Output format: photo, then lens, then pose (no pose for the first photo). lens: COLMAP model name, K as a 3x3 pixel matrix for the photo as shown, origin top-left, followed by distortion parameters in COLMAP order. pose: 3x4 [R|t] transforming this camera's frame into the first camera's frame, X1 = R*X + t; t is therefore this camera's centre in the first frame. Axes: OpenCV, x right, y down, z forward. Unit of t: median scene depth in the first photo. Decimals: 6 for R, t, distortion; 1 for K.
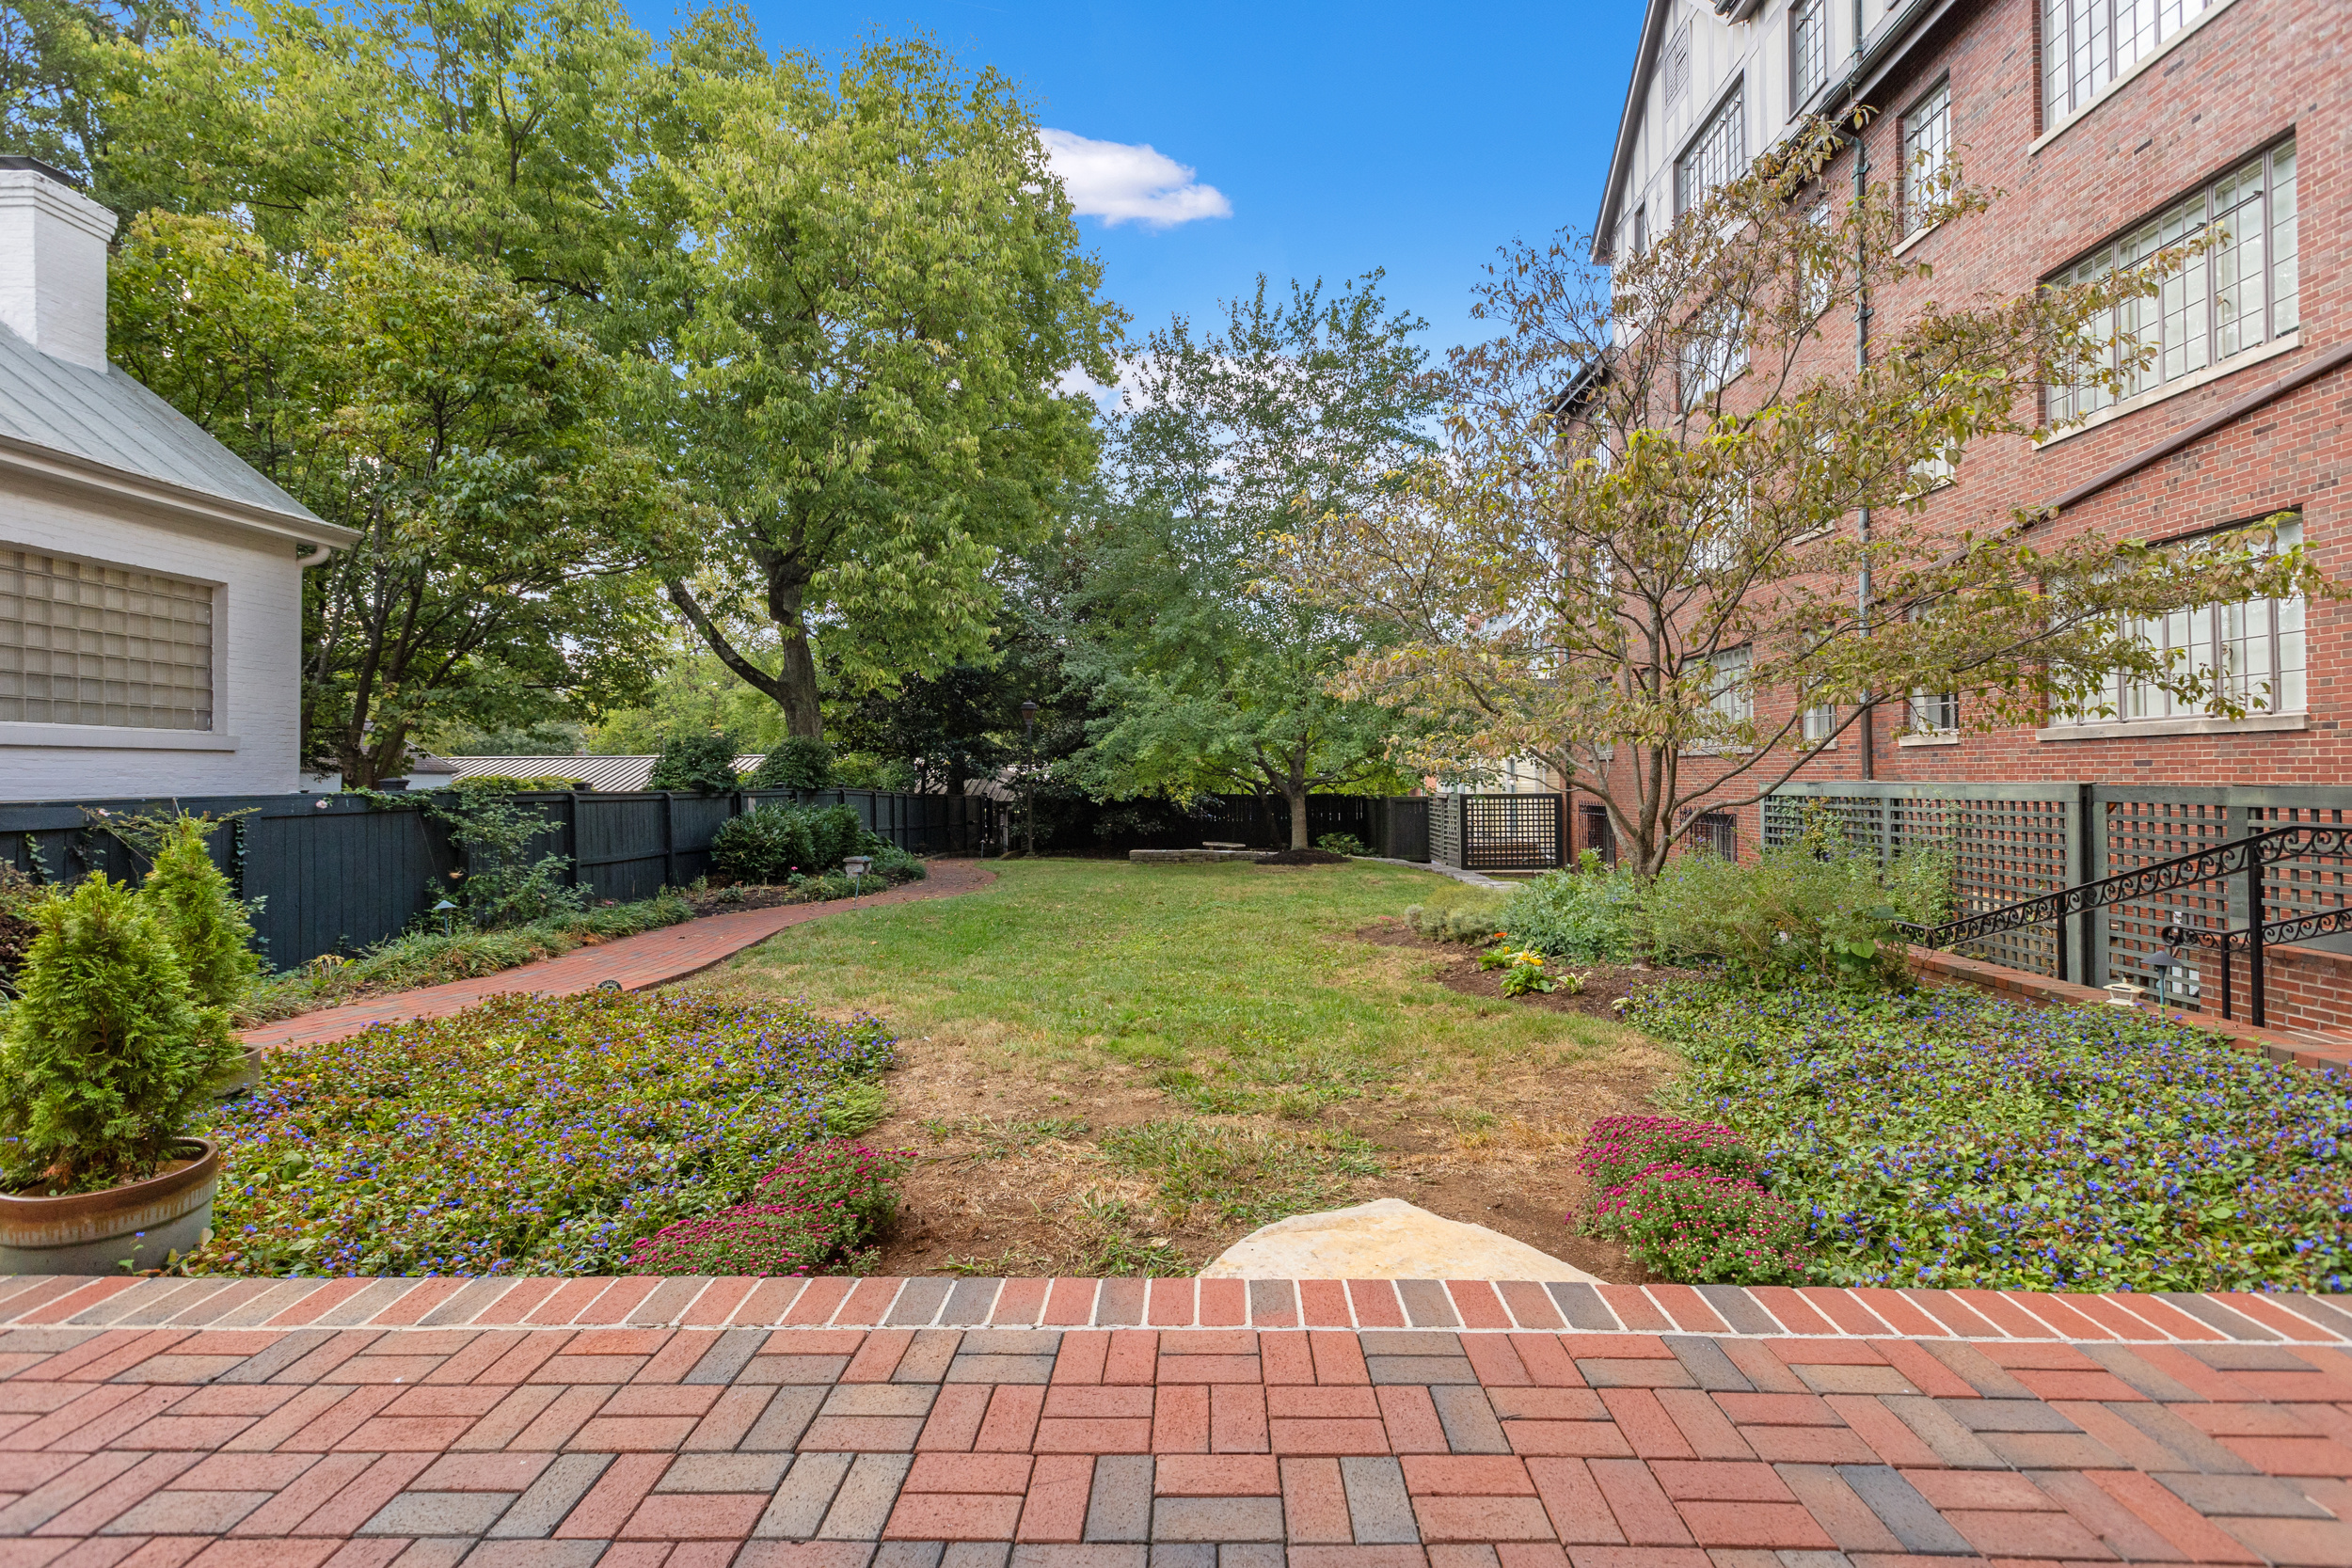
lens RADIAL K [[1054.6, 0, 1185.7], [0, 1054.6, 775.0], [0, 0, 1]] dist [0.002232, -0.000582]
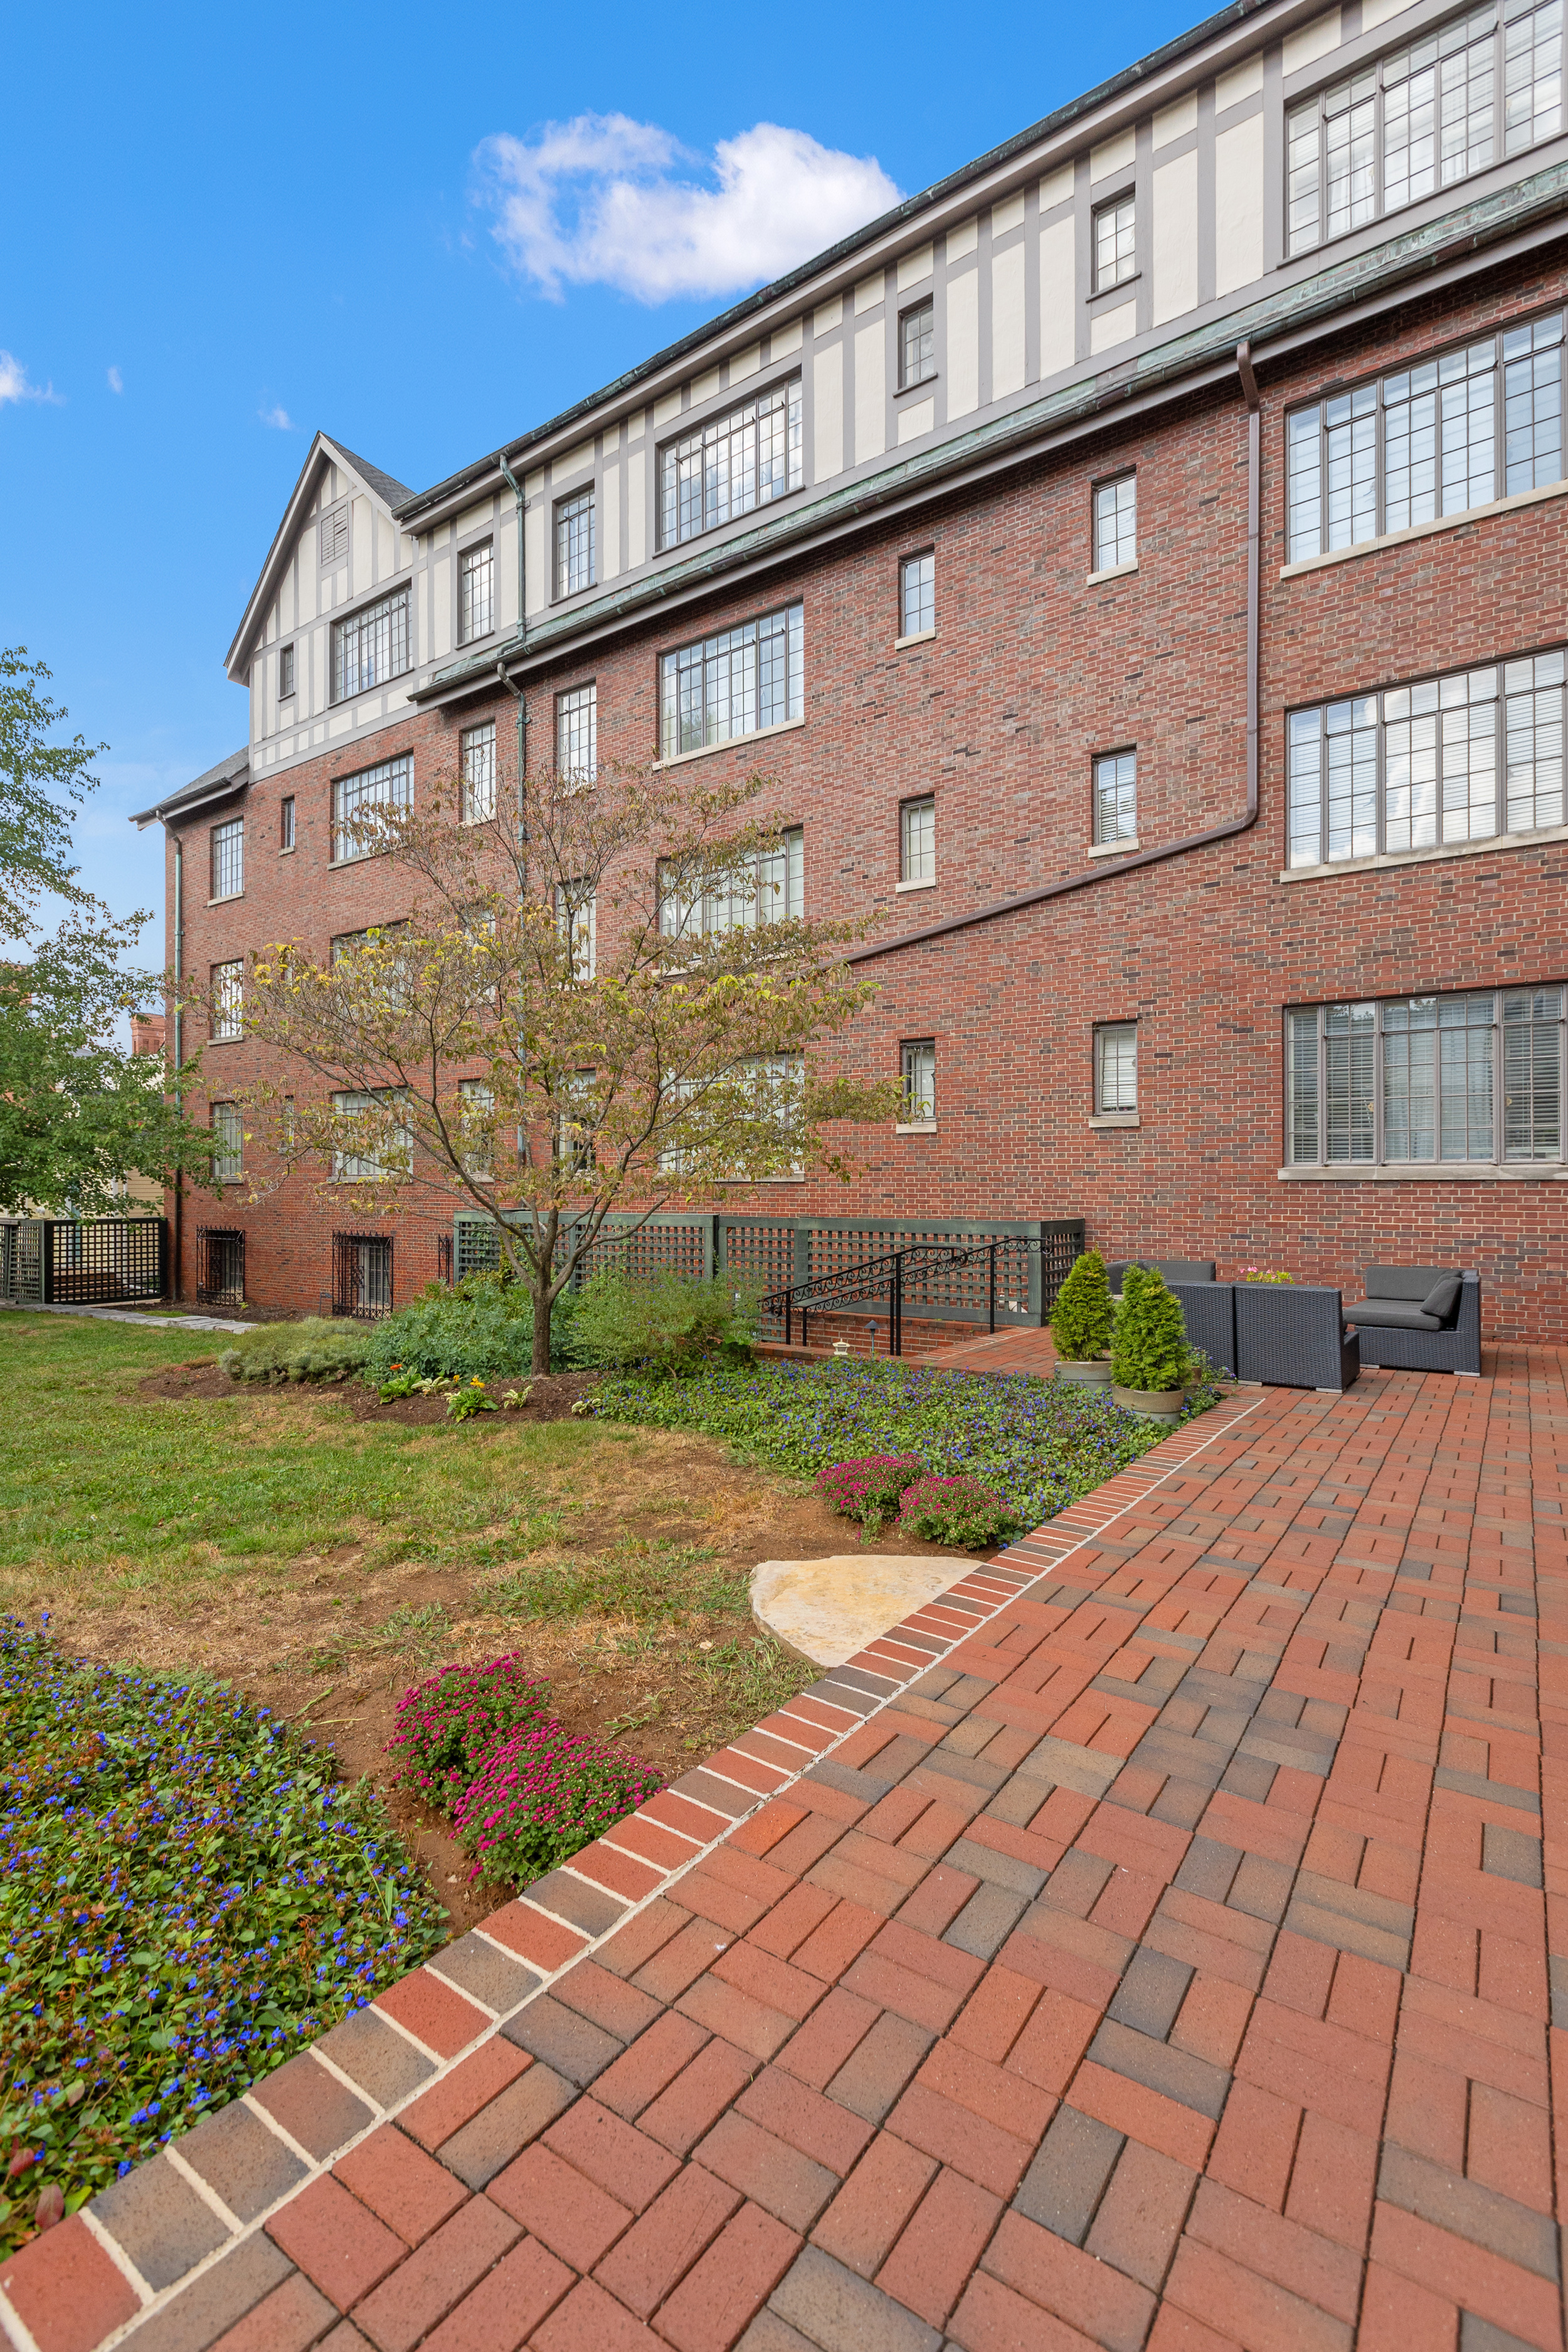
lens RADIAL K [[1054.7, 0, 754.7], [0, 1054.7, 1186.1], [0, 0, 1]] dist [0.002232, -0.000582]
pose [[0.563209, 0.007963, 0.826276, -0.451905], [-0.006974, 0.999964, -0.004883, -0.032459], [-0.826285, -0.003013, 0.563244, 0.130889]]
